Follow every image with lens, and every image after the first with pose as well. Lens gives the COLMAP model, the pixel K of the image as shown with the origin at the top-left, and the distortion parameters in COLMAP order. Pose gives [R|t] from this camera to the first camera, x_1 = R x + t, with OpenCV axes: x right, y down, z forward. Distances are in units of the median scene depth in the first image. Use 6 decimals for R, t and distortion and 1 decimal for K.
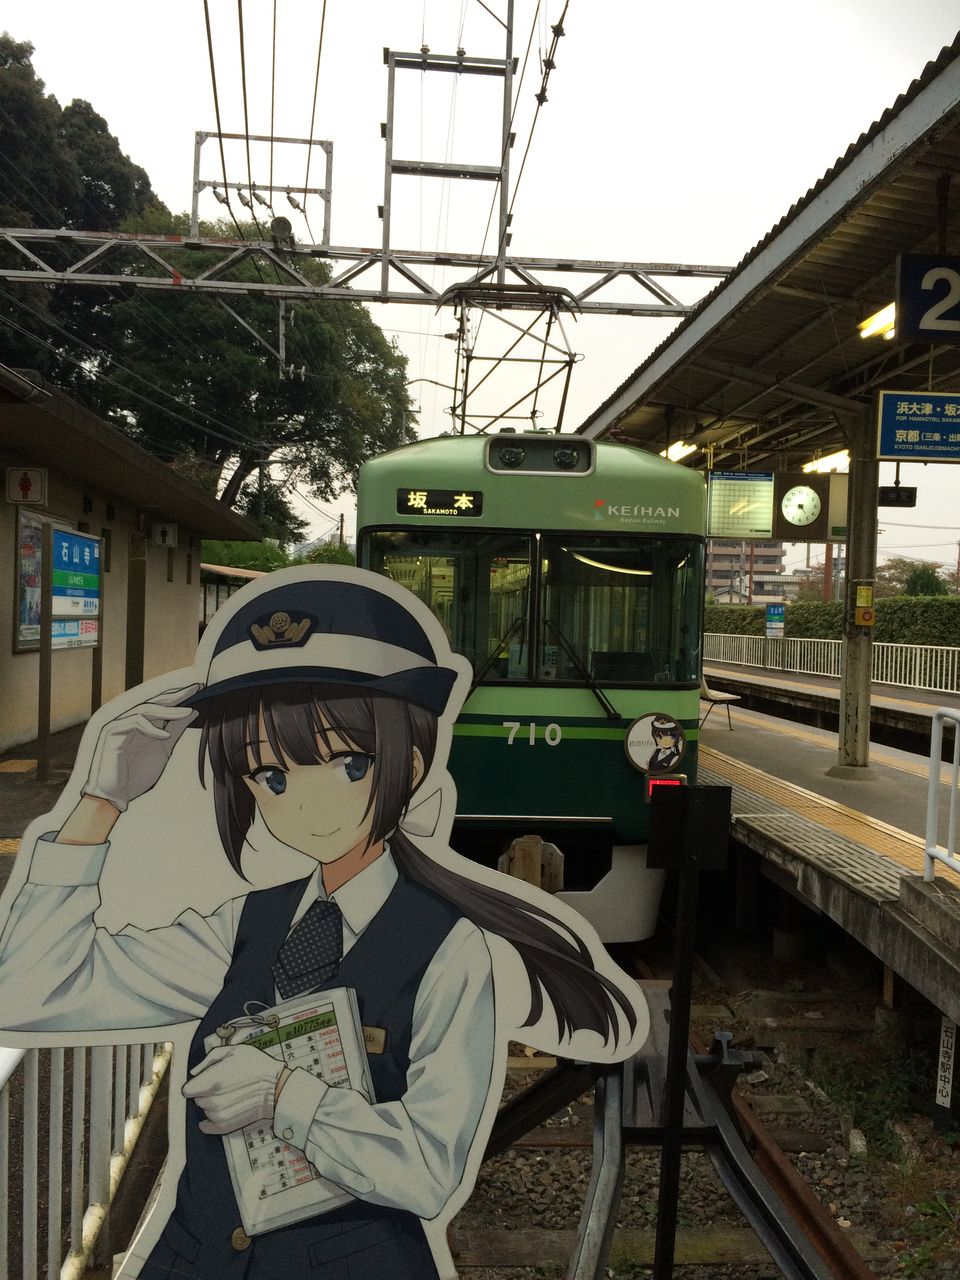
lens RADIAL K [[1089.9, 0, 472.4], [0, 1089.9, 645.6], [0, 0, 1]] dist [0.094040, -0.129729]
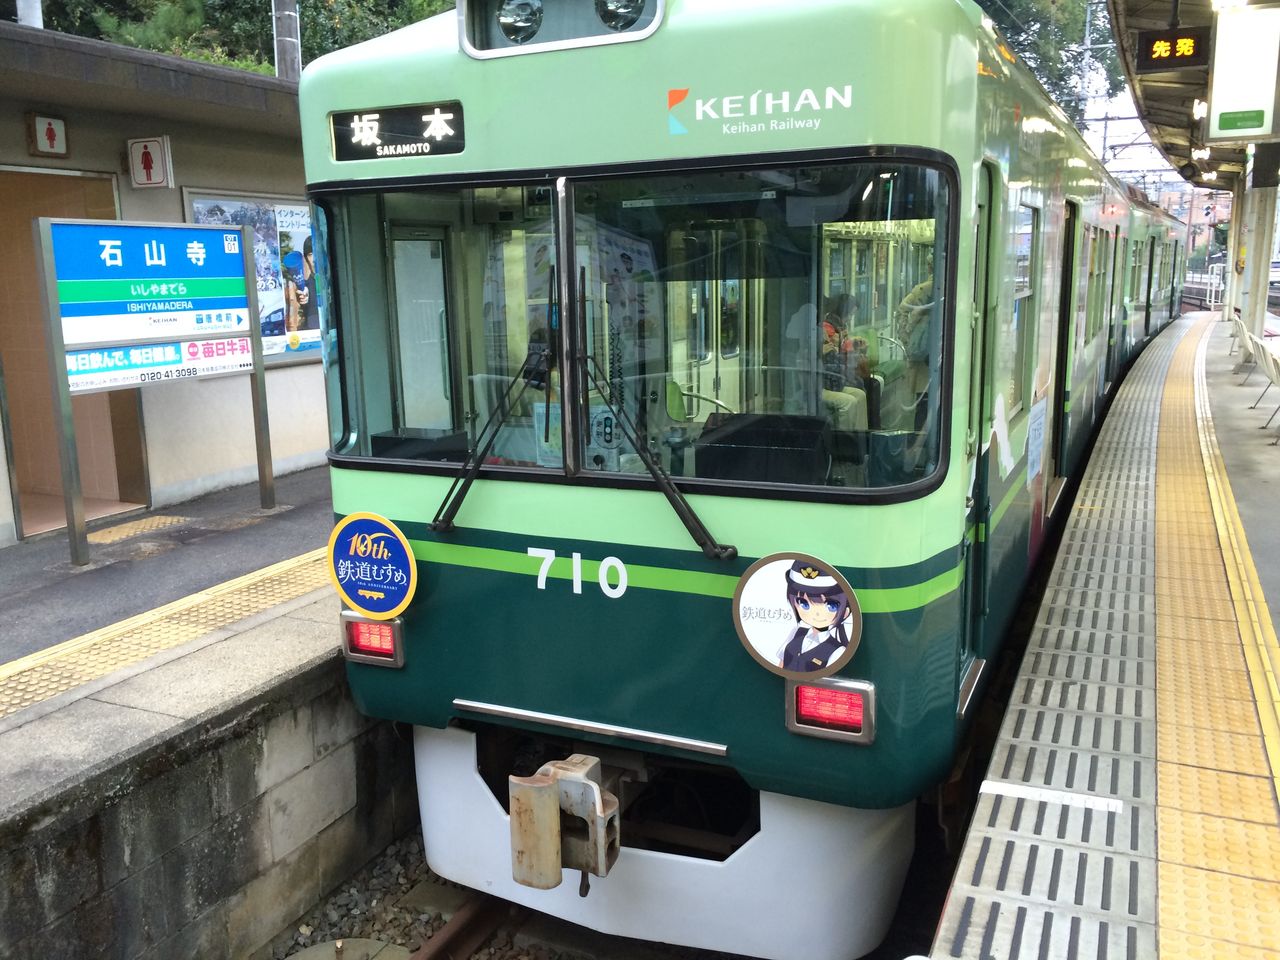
lens RADIAL K [[1089.9, 0, 642.0], [0, 1089.9, 478.1], [0, 0, 1]] dist [0.094040, -0.129729]
pose [[0.873537, 0.045484, -0.484628, 0.334892], [0.035766, 0.986936, 0.157094, -0.045416], [0.485442, -0.154560, 0.860498, 0.572305]]
